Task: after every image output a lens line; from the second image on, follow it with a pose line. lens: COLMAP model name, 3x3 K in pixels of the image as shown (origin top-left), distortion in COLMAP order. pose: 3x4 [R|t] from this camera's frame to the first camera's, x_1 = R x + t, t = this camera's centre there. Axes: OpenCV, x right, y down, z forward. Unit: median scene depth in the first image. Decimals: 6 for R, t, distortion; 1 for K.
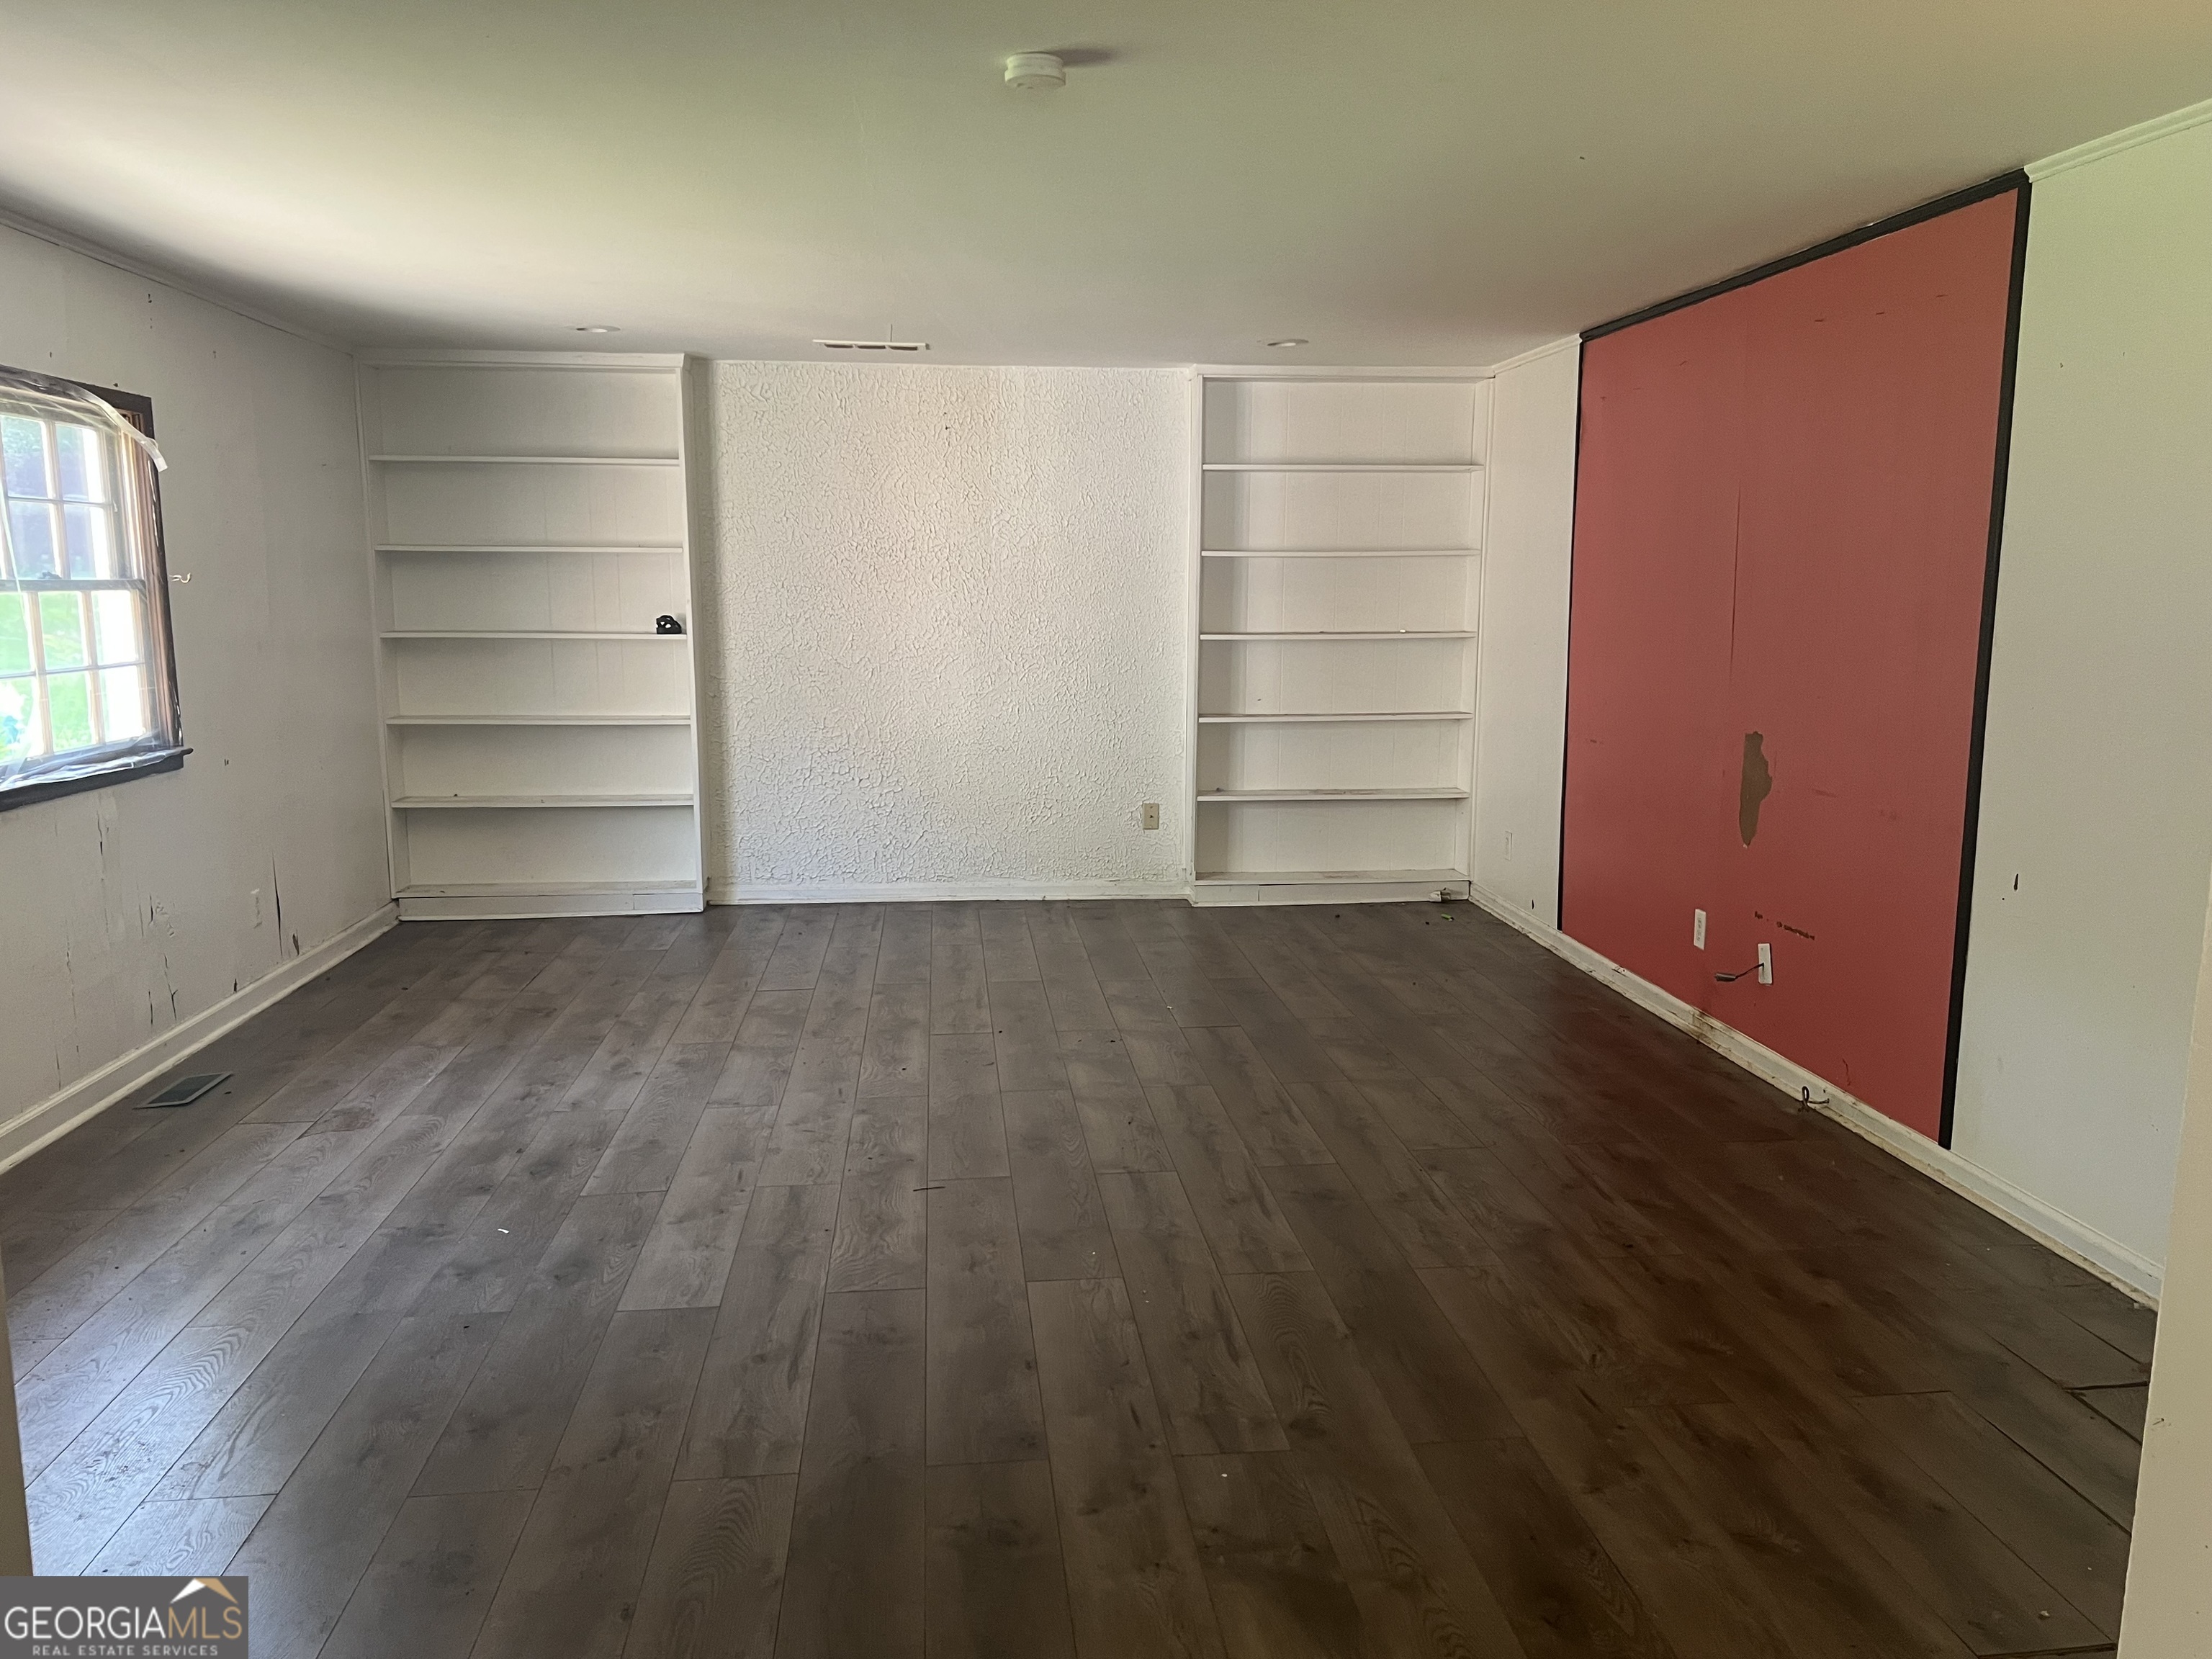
lens RADIAL K [[1729.9, 0, 1119.3], [0, 1729.9, 838.9], [0, 0, 1]] dist [0.067999, -0.067351]
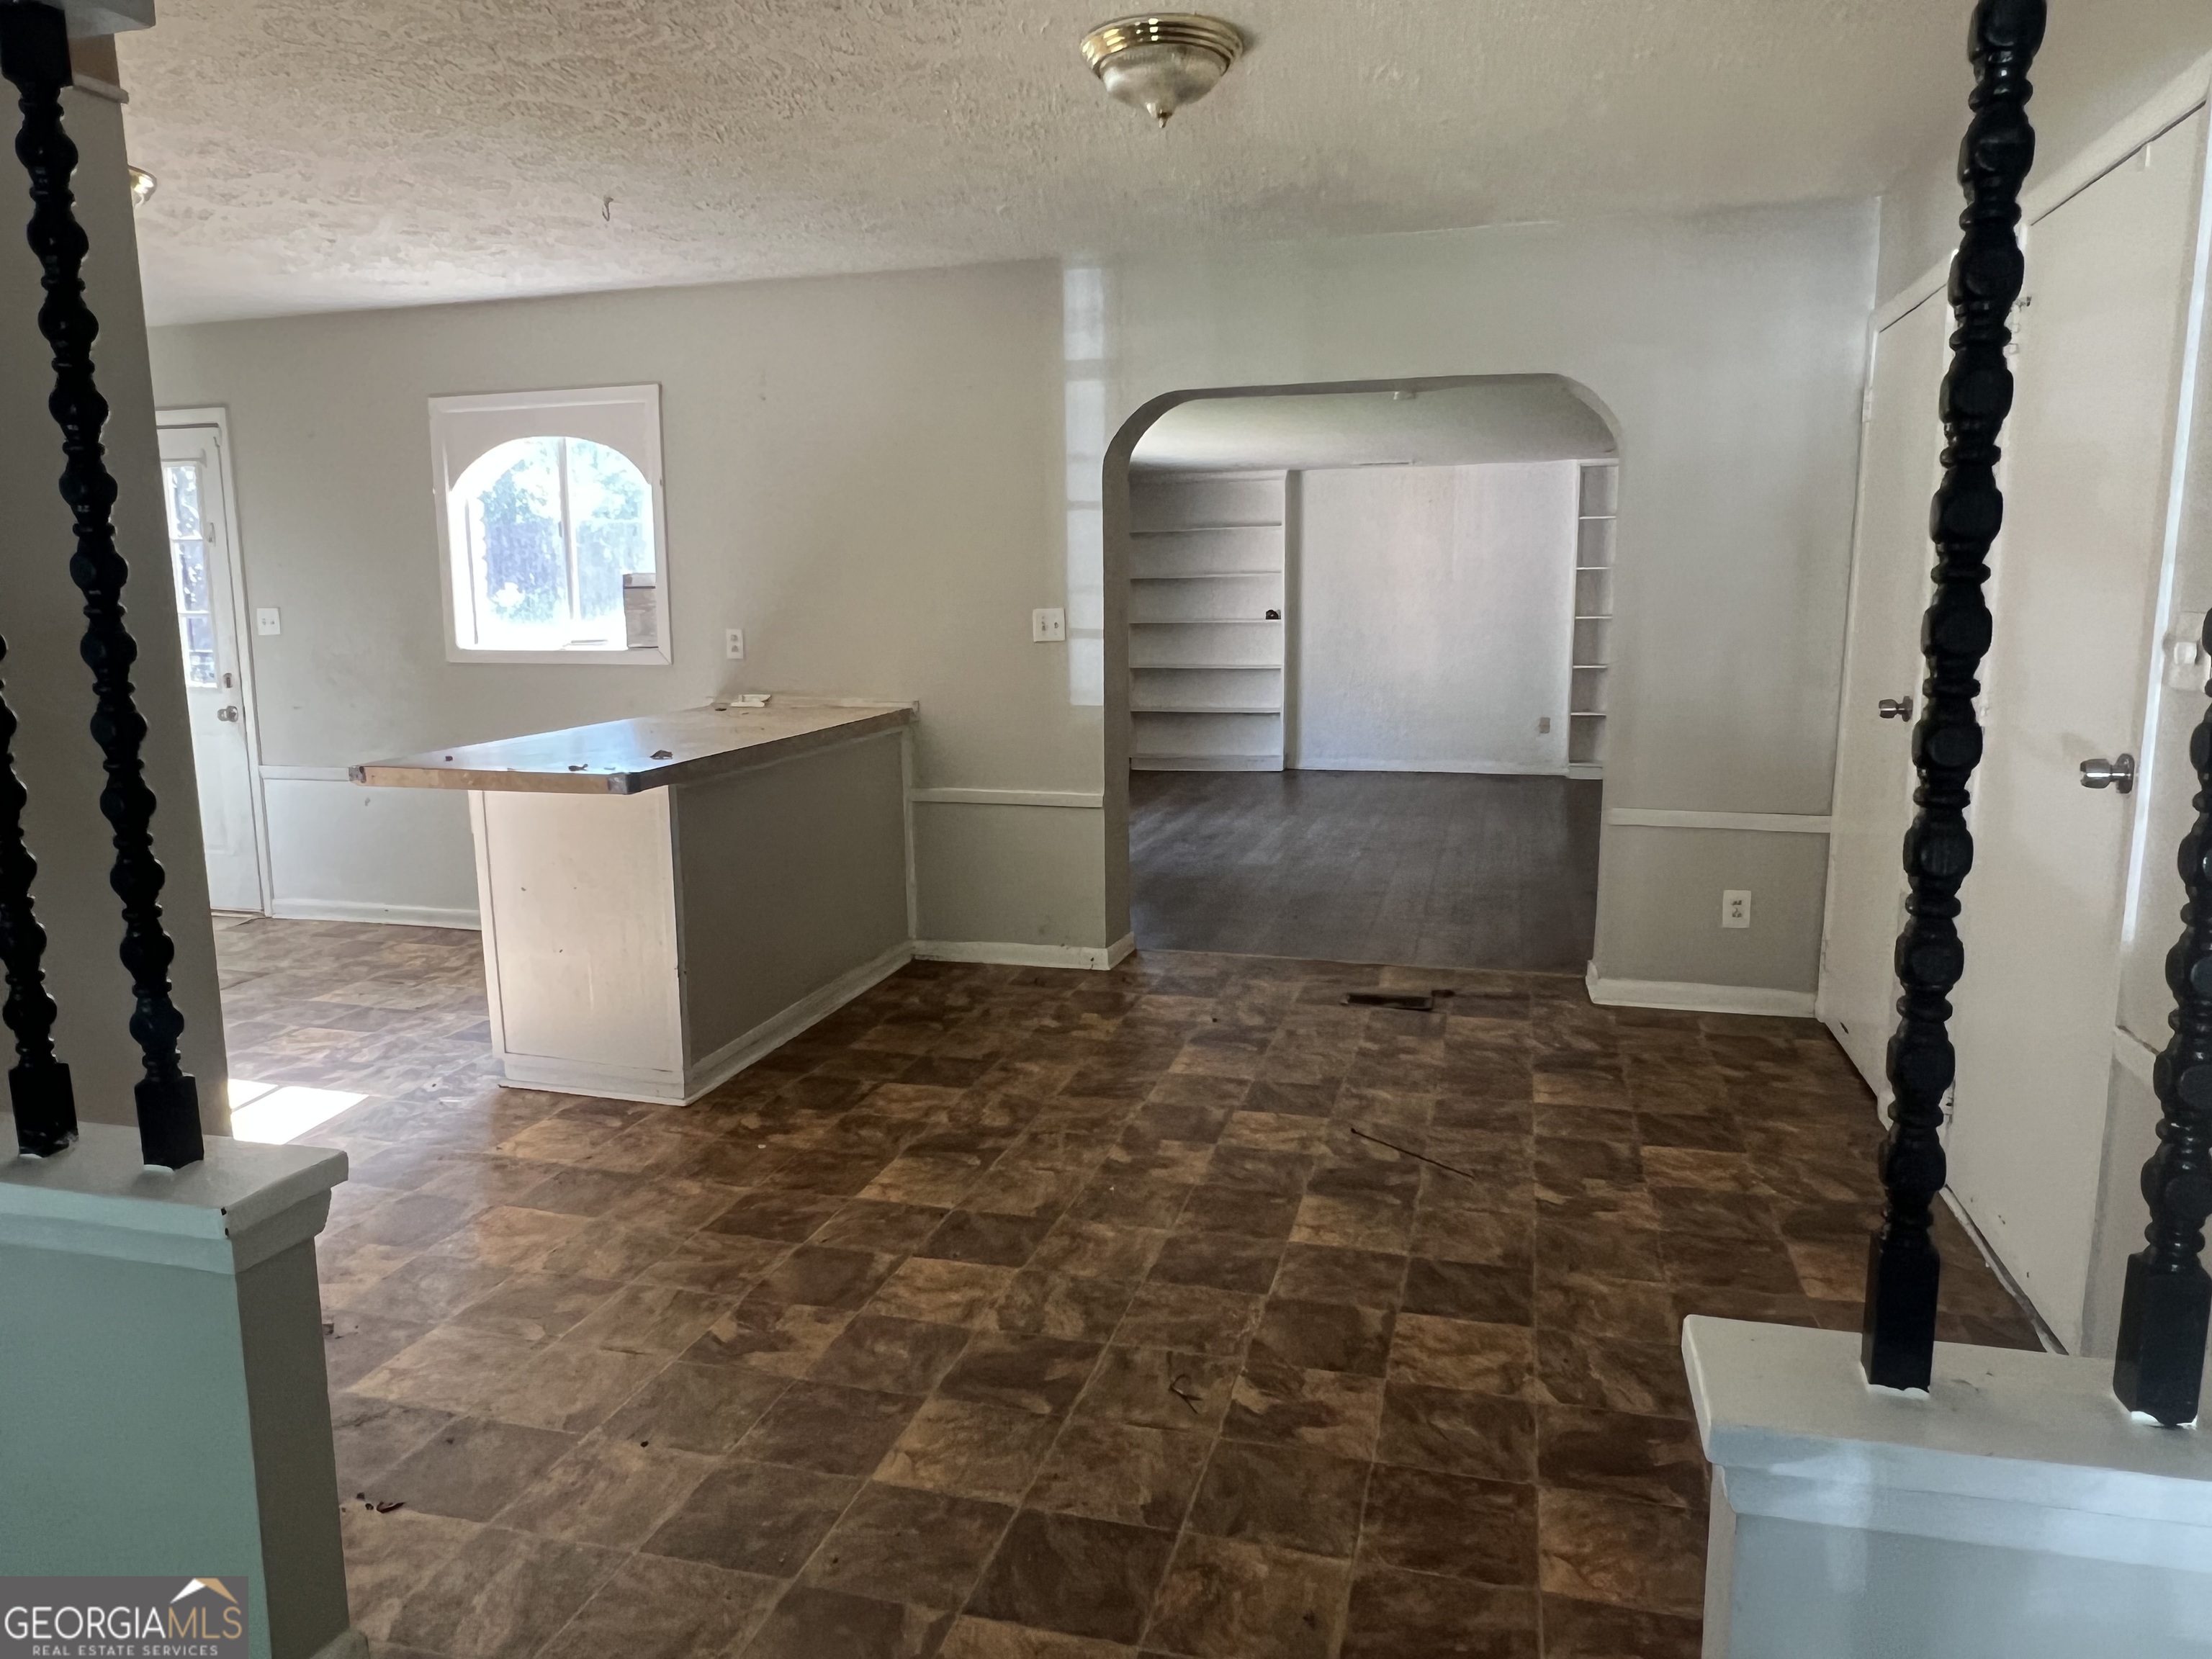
lens RADIAL K [[1457.3, 0, 1099.5], [0, 1457.3, 837.9], [0, 0, 1]] dist [0.048074, 0.000572]
pose [[0.930562, 0.049132, -0.362824, 0.143716], [-0.042379, 0.998749, 0.026553, 0.080469], [0.363675, -0.009333, 0.931479, -0.511030]]
